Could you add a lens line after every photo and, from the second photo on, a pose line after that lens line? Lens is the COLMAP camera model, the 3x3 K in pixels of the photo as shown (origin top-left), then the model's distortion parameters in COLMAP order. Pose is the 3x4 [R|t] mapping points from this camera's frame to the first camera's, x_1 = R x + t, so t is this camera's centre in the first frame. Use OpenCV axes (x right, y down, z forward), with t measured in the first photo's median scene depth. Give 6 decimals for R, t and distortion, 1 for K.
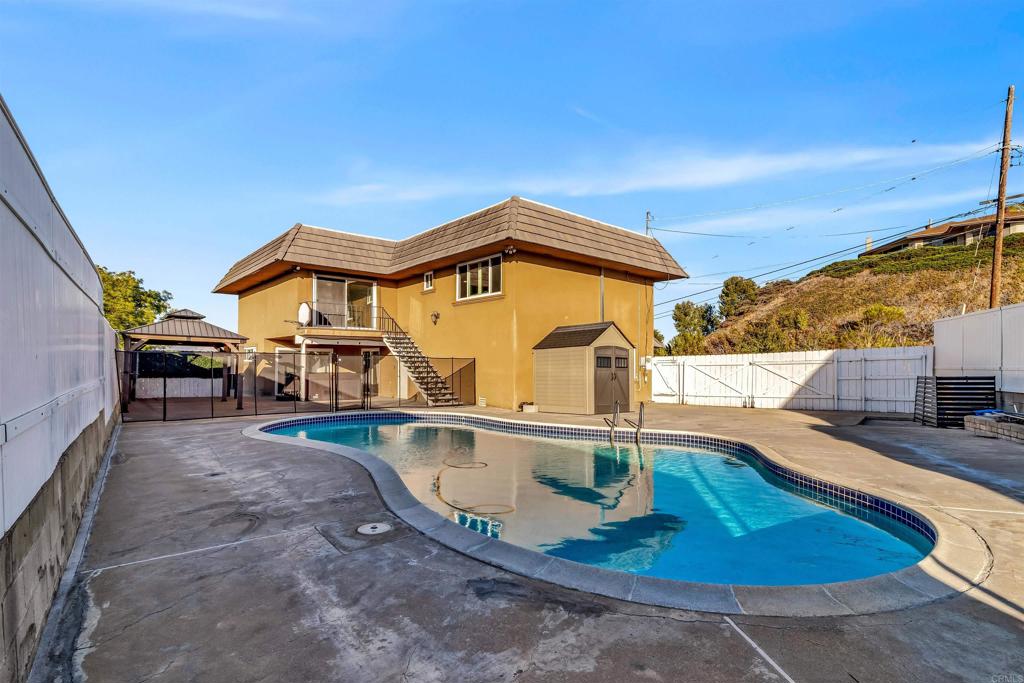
lens RADIAL K [[470.0, 0, 512.0], [0, 470.0, 341.5], [0, 0, 1]] dist [0.001304, 0.000453]
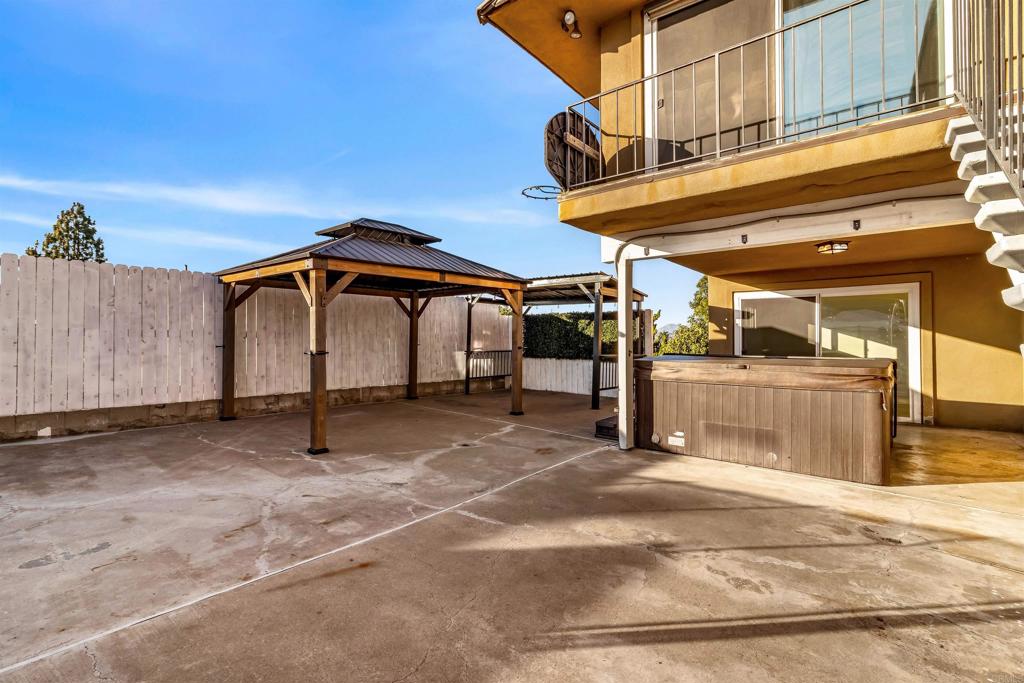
lens RADIAL K [[488.5, 0, 512.0], [0, 488.5, 341.5], [0, 0, 1]] dist [0.000491, 0.016343]
pose [[0.188127, -0.004282, -0.982135, -0.146047], [0.031208, 0.999512, 0.001620, 0.053027], [0.981649, -0.030955, 0.188168, 0.829505]]
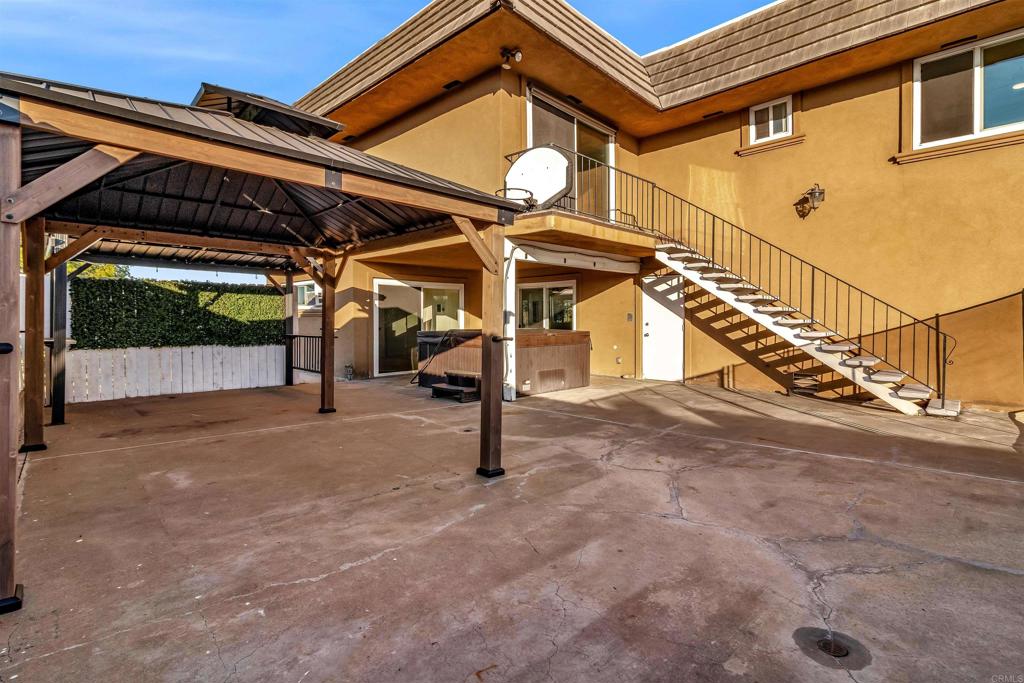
lens RADIAL K [[493.4, 0, 512.0], [0, 493.4, 341.5], [0, 0, 1]] dist [0.001470, 0.029373]
pose [[0.990960, -0.017743, 0.132982, -0.487487], [0.006486, 0.996393, 0.084614, 0.039095], [-0.134004, -0.082987, 0.987500, 0.546018]]
